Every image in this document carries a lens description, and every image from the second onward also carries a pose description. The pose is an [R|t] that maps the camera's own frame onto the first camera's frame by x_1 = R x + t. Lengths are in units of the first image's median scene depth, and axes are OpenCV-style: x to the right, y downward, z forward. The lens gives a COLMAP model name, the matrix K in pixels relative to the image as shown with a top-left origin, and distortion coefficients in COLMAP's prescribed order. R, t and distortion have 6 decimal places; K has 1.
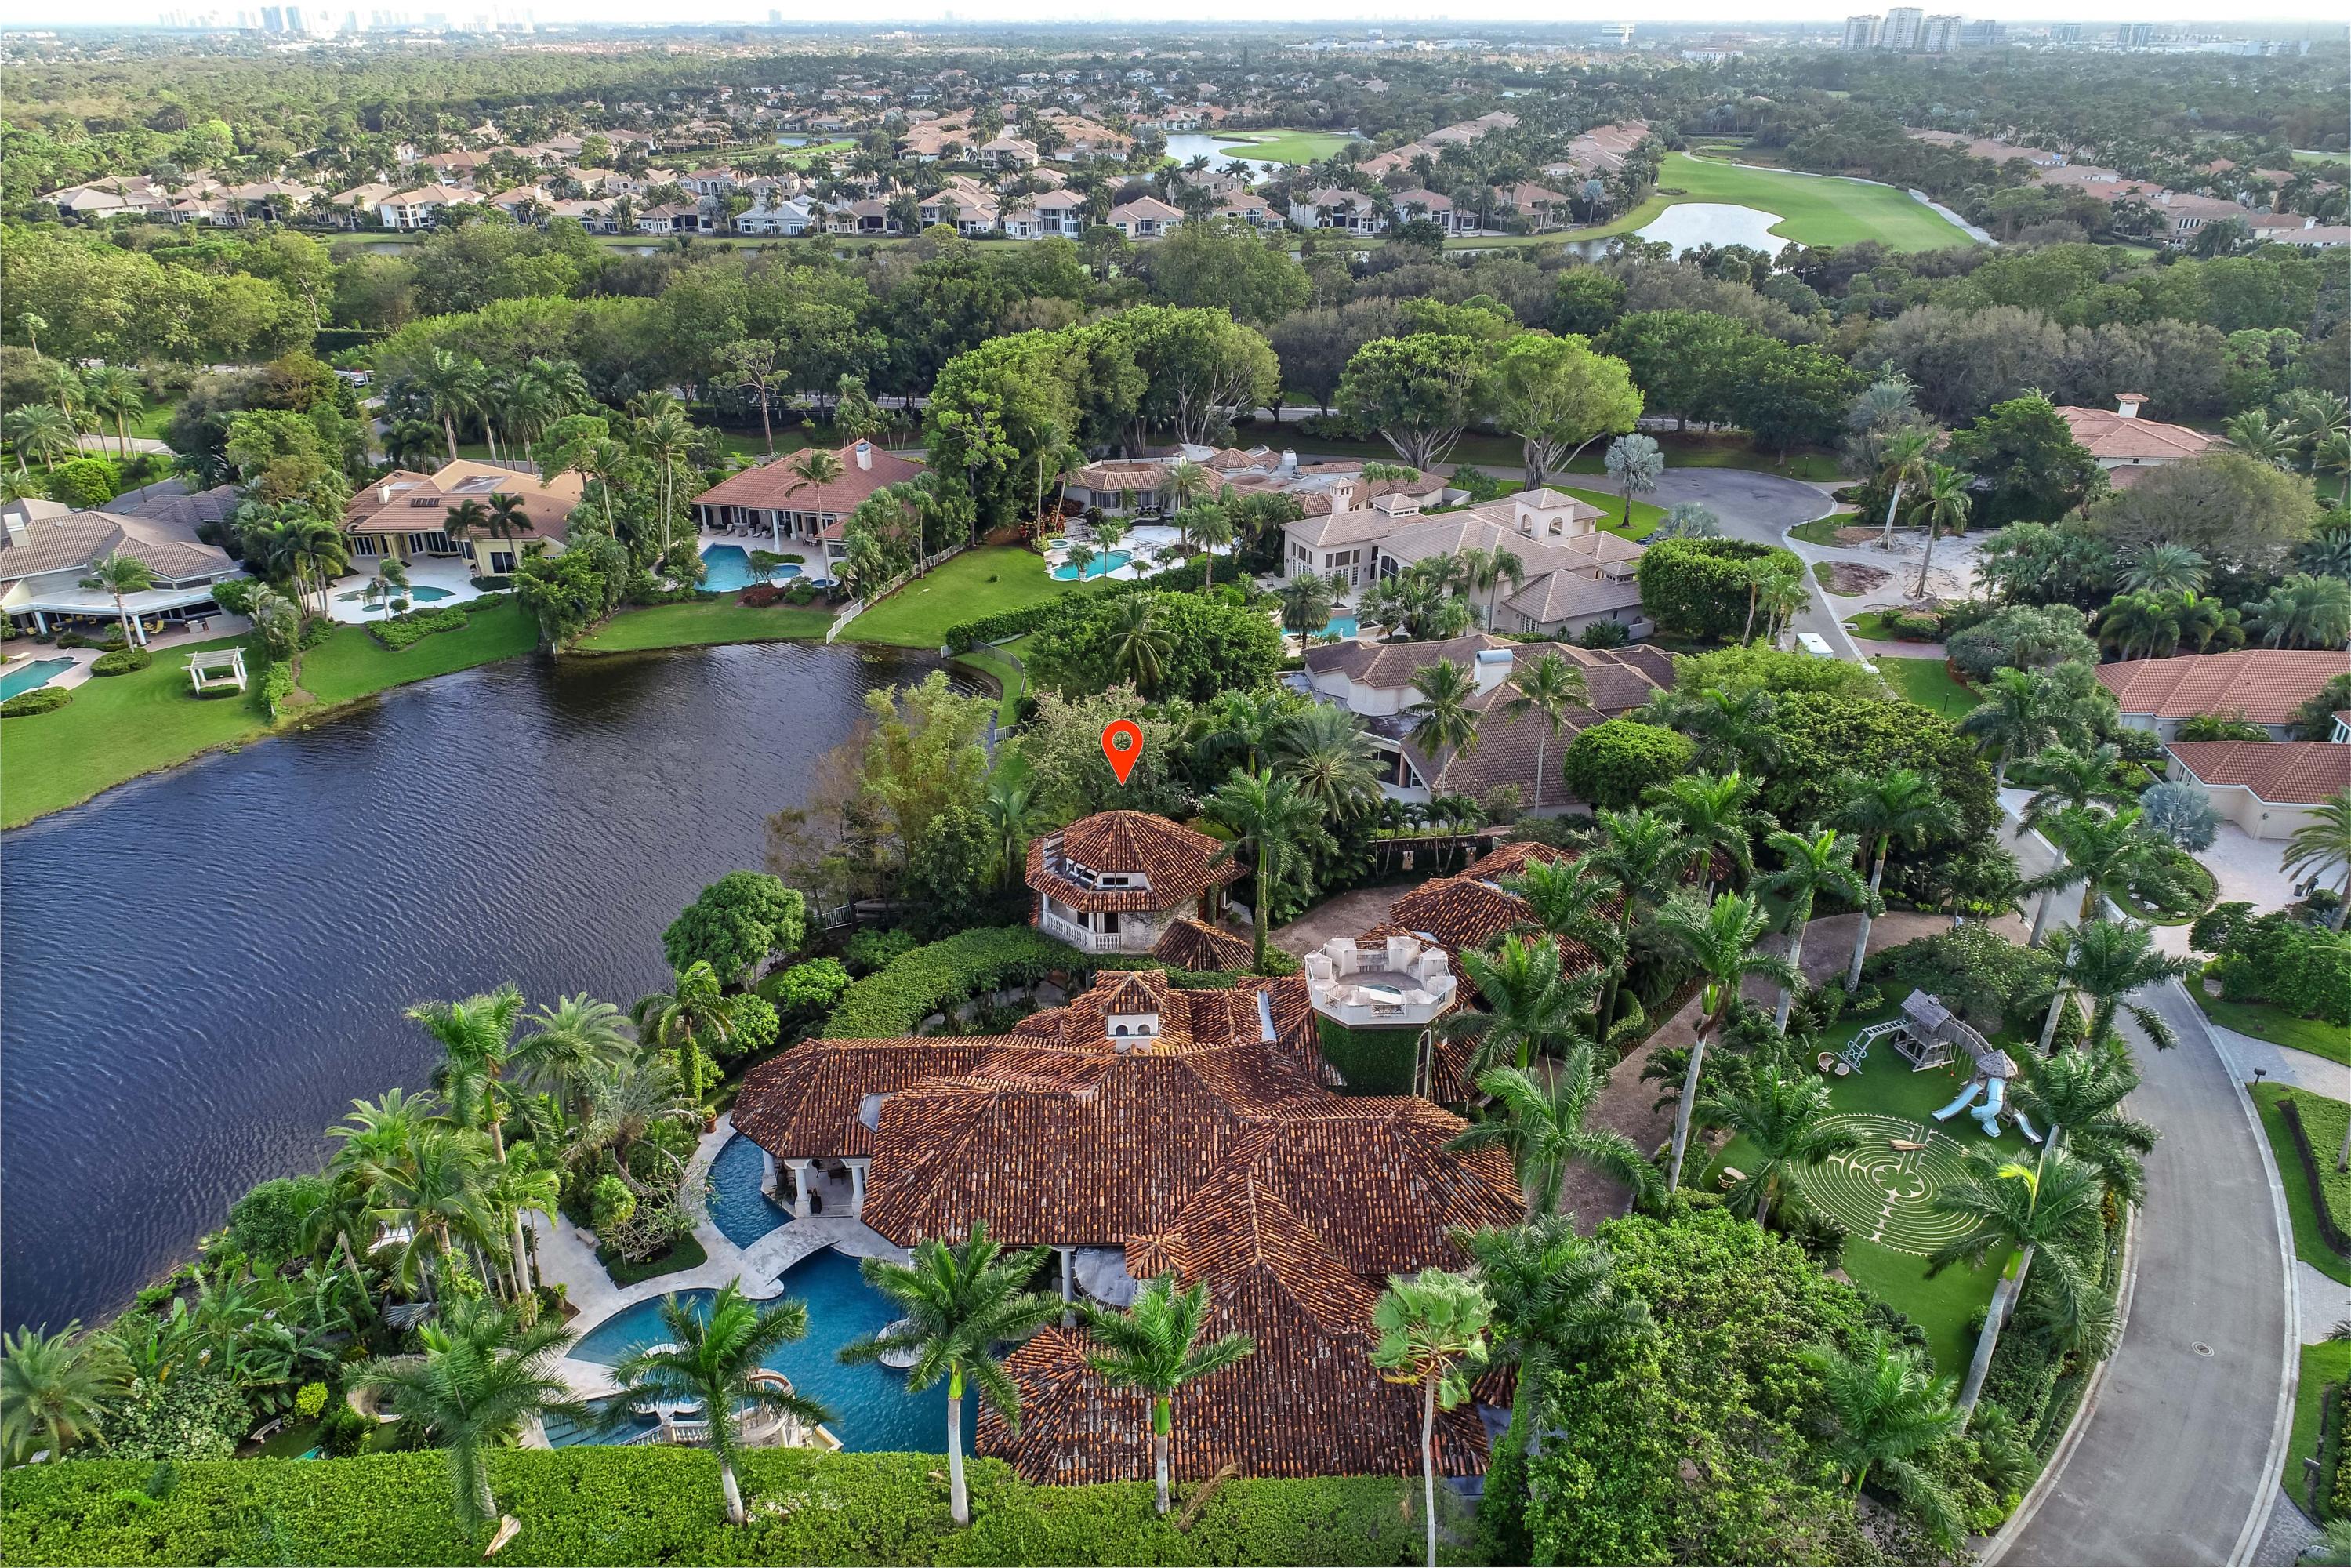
lens RADIAL K [[1562.9, 0, 1162.7], [0, 1562.9, 777.8], [0, 0, 1]] dist [-0.000696, 0.000861]
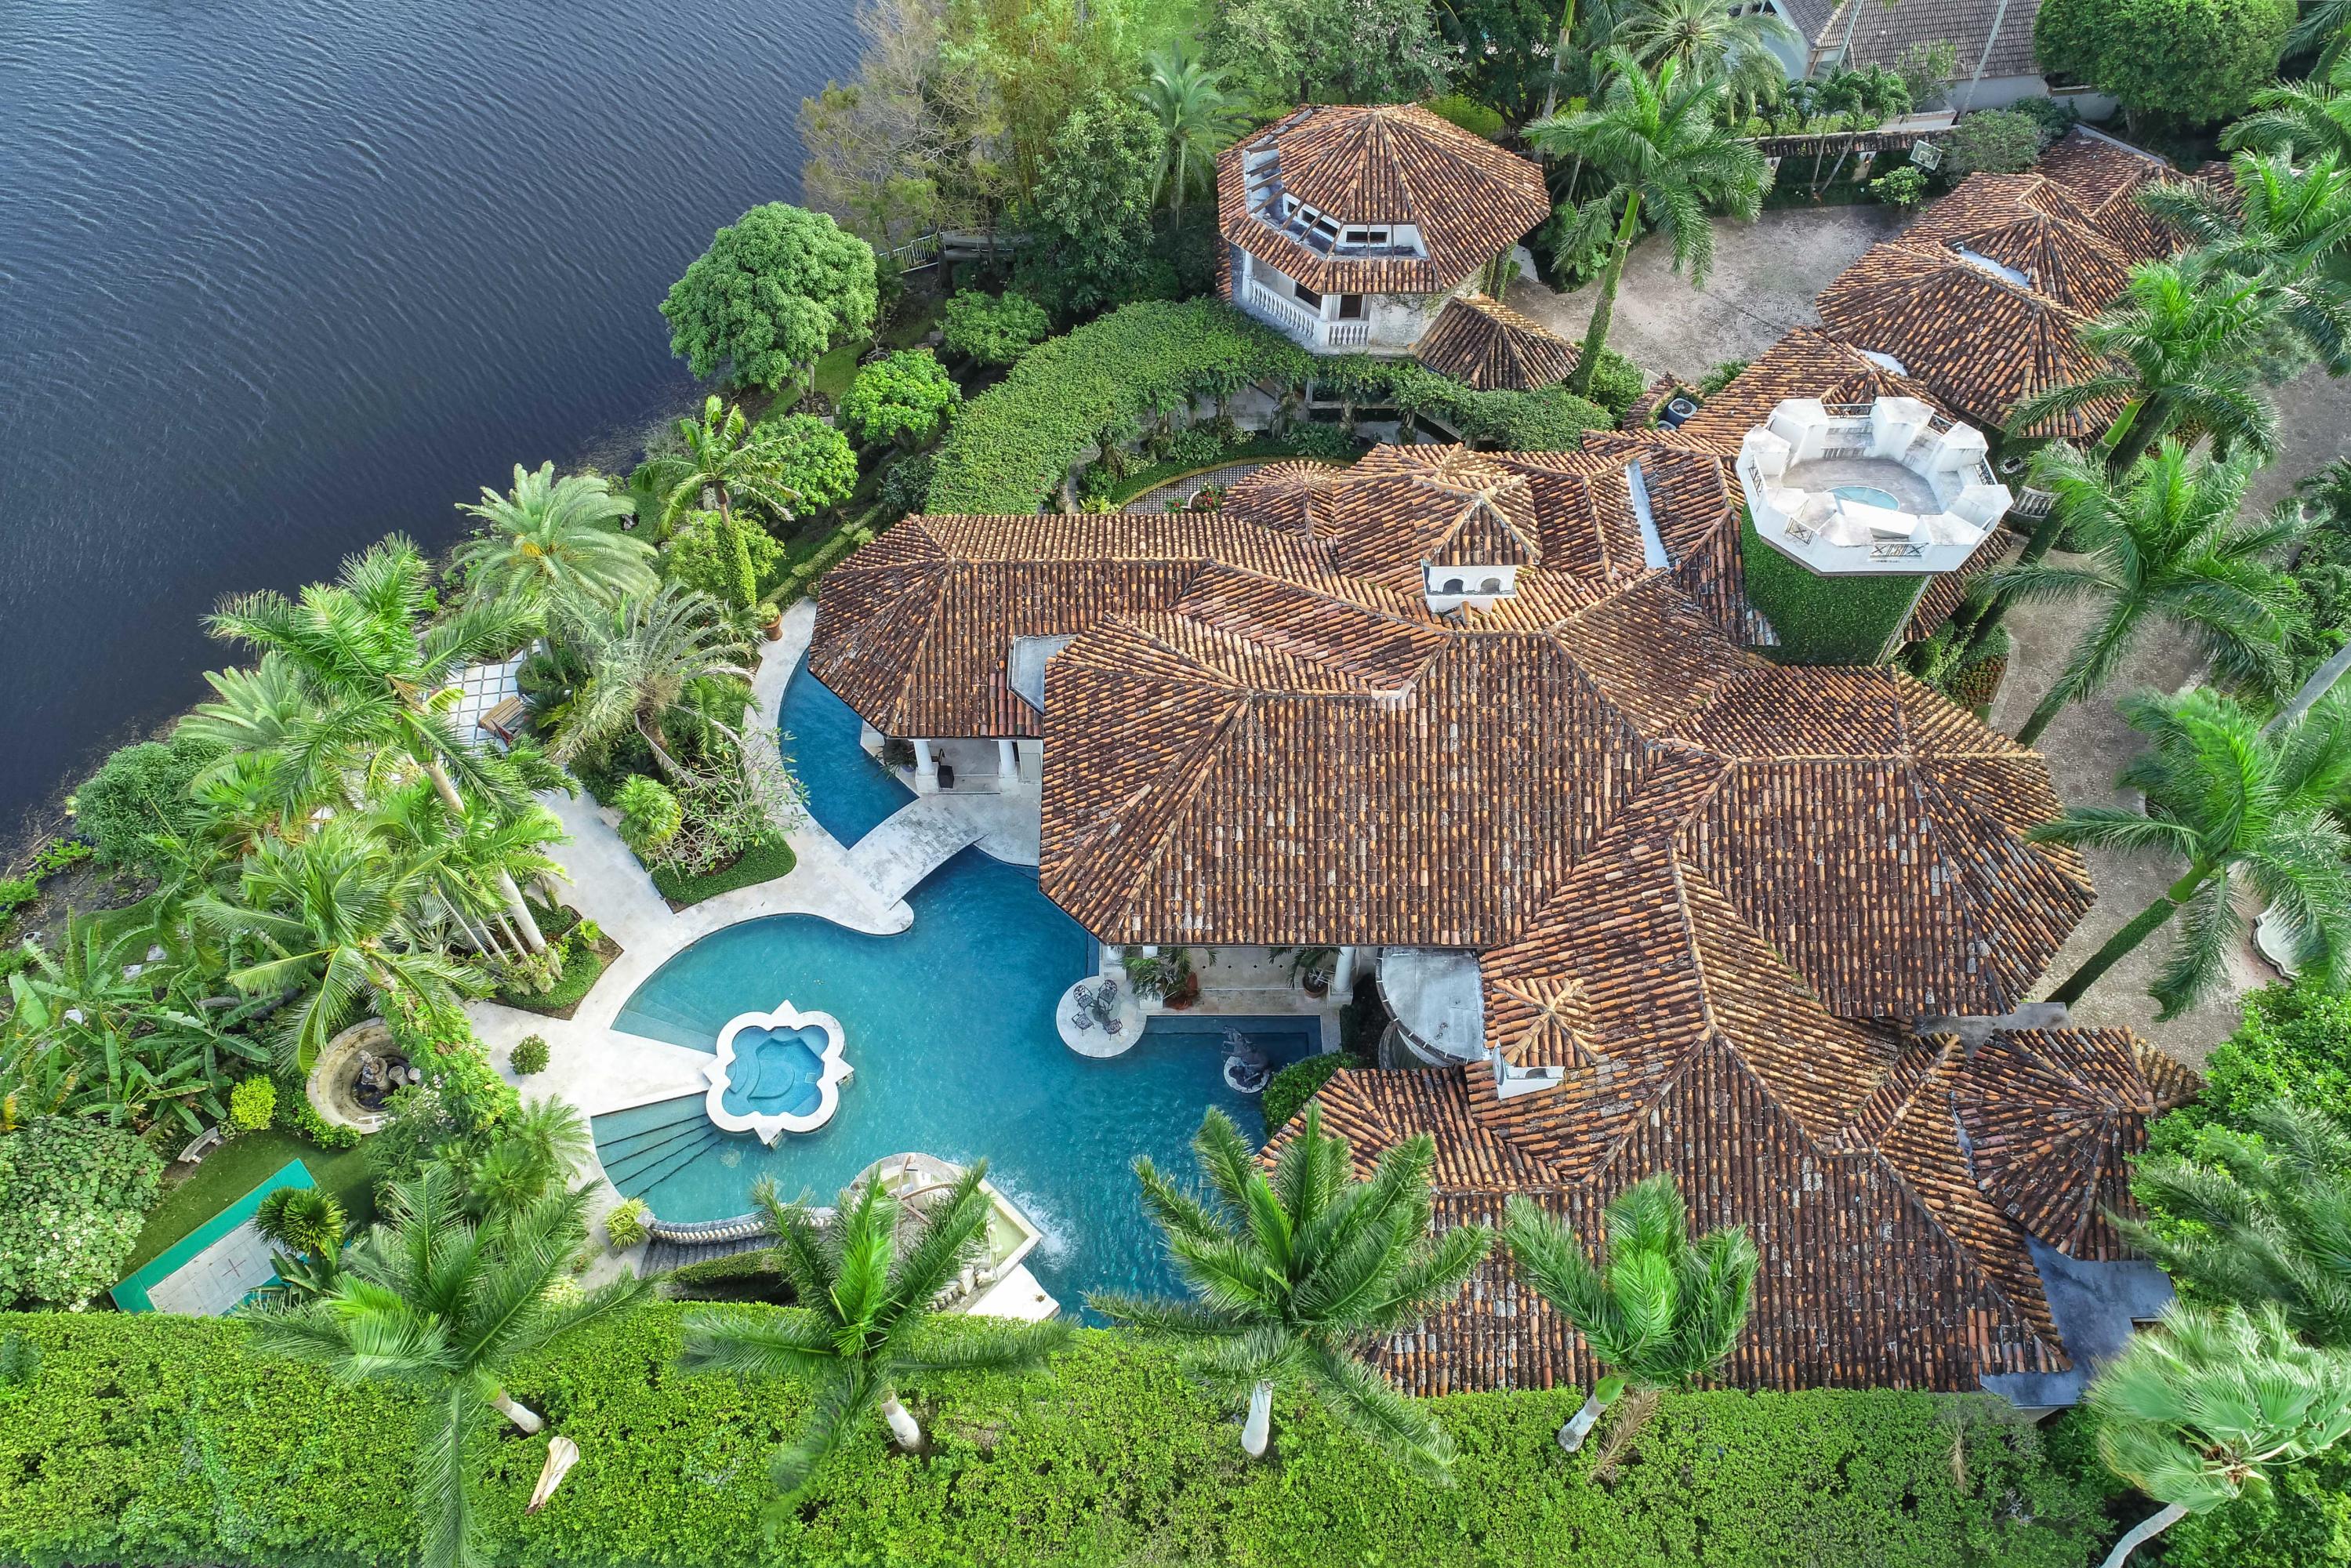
lens RADIAL K [[1562.9, 0, 1162.8], [0, 1562.9, 776.3], [0, 0, 1]] dist [-0.000696, 0.000861]
pose [[0.999678, 0.021643, -0.013244, -0.122558], [-0.012484, 0.873949, 0.485858, -0.060584], [0.022090, -0.485536, 0.873938, 0.422429]]
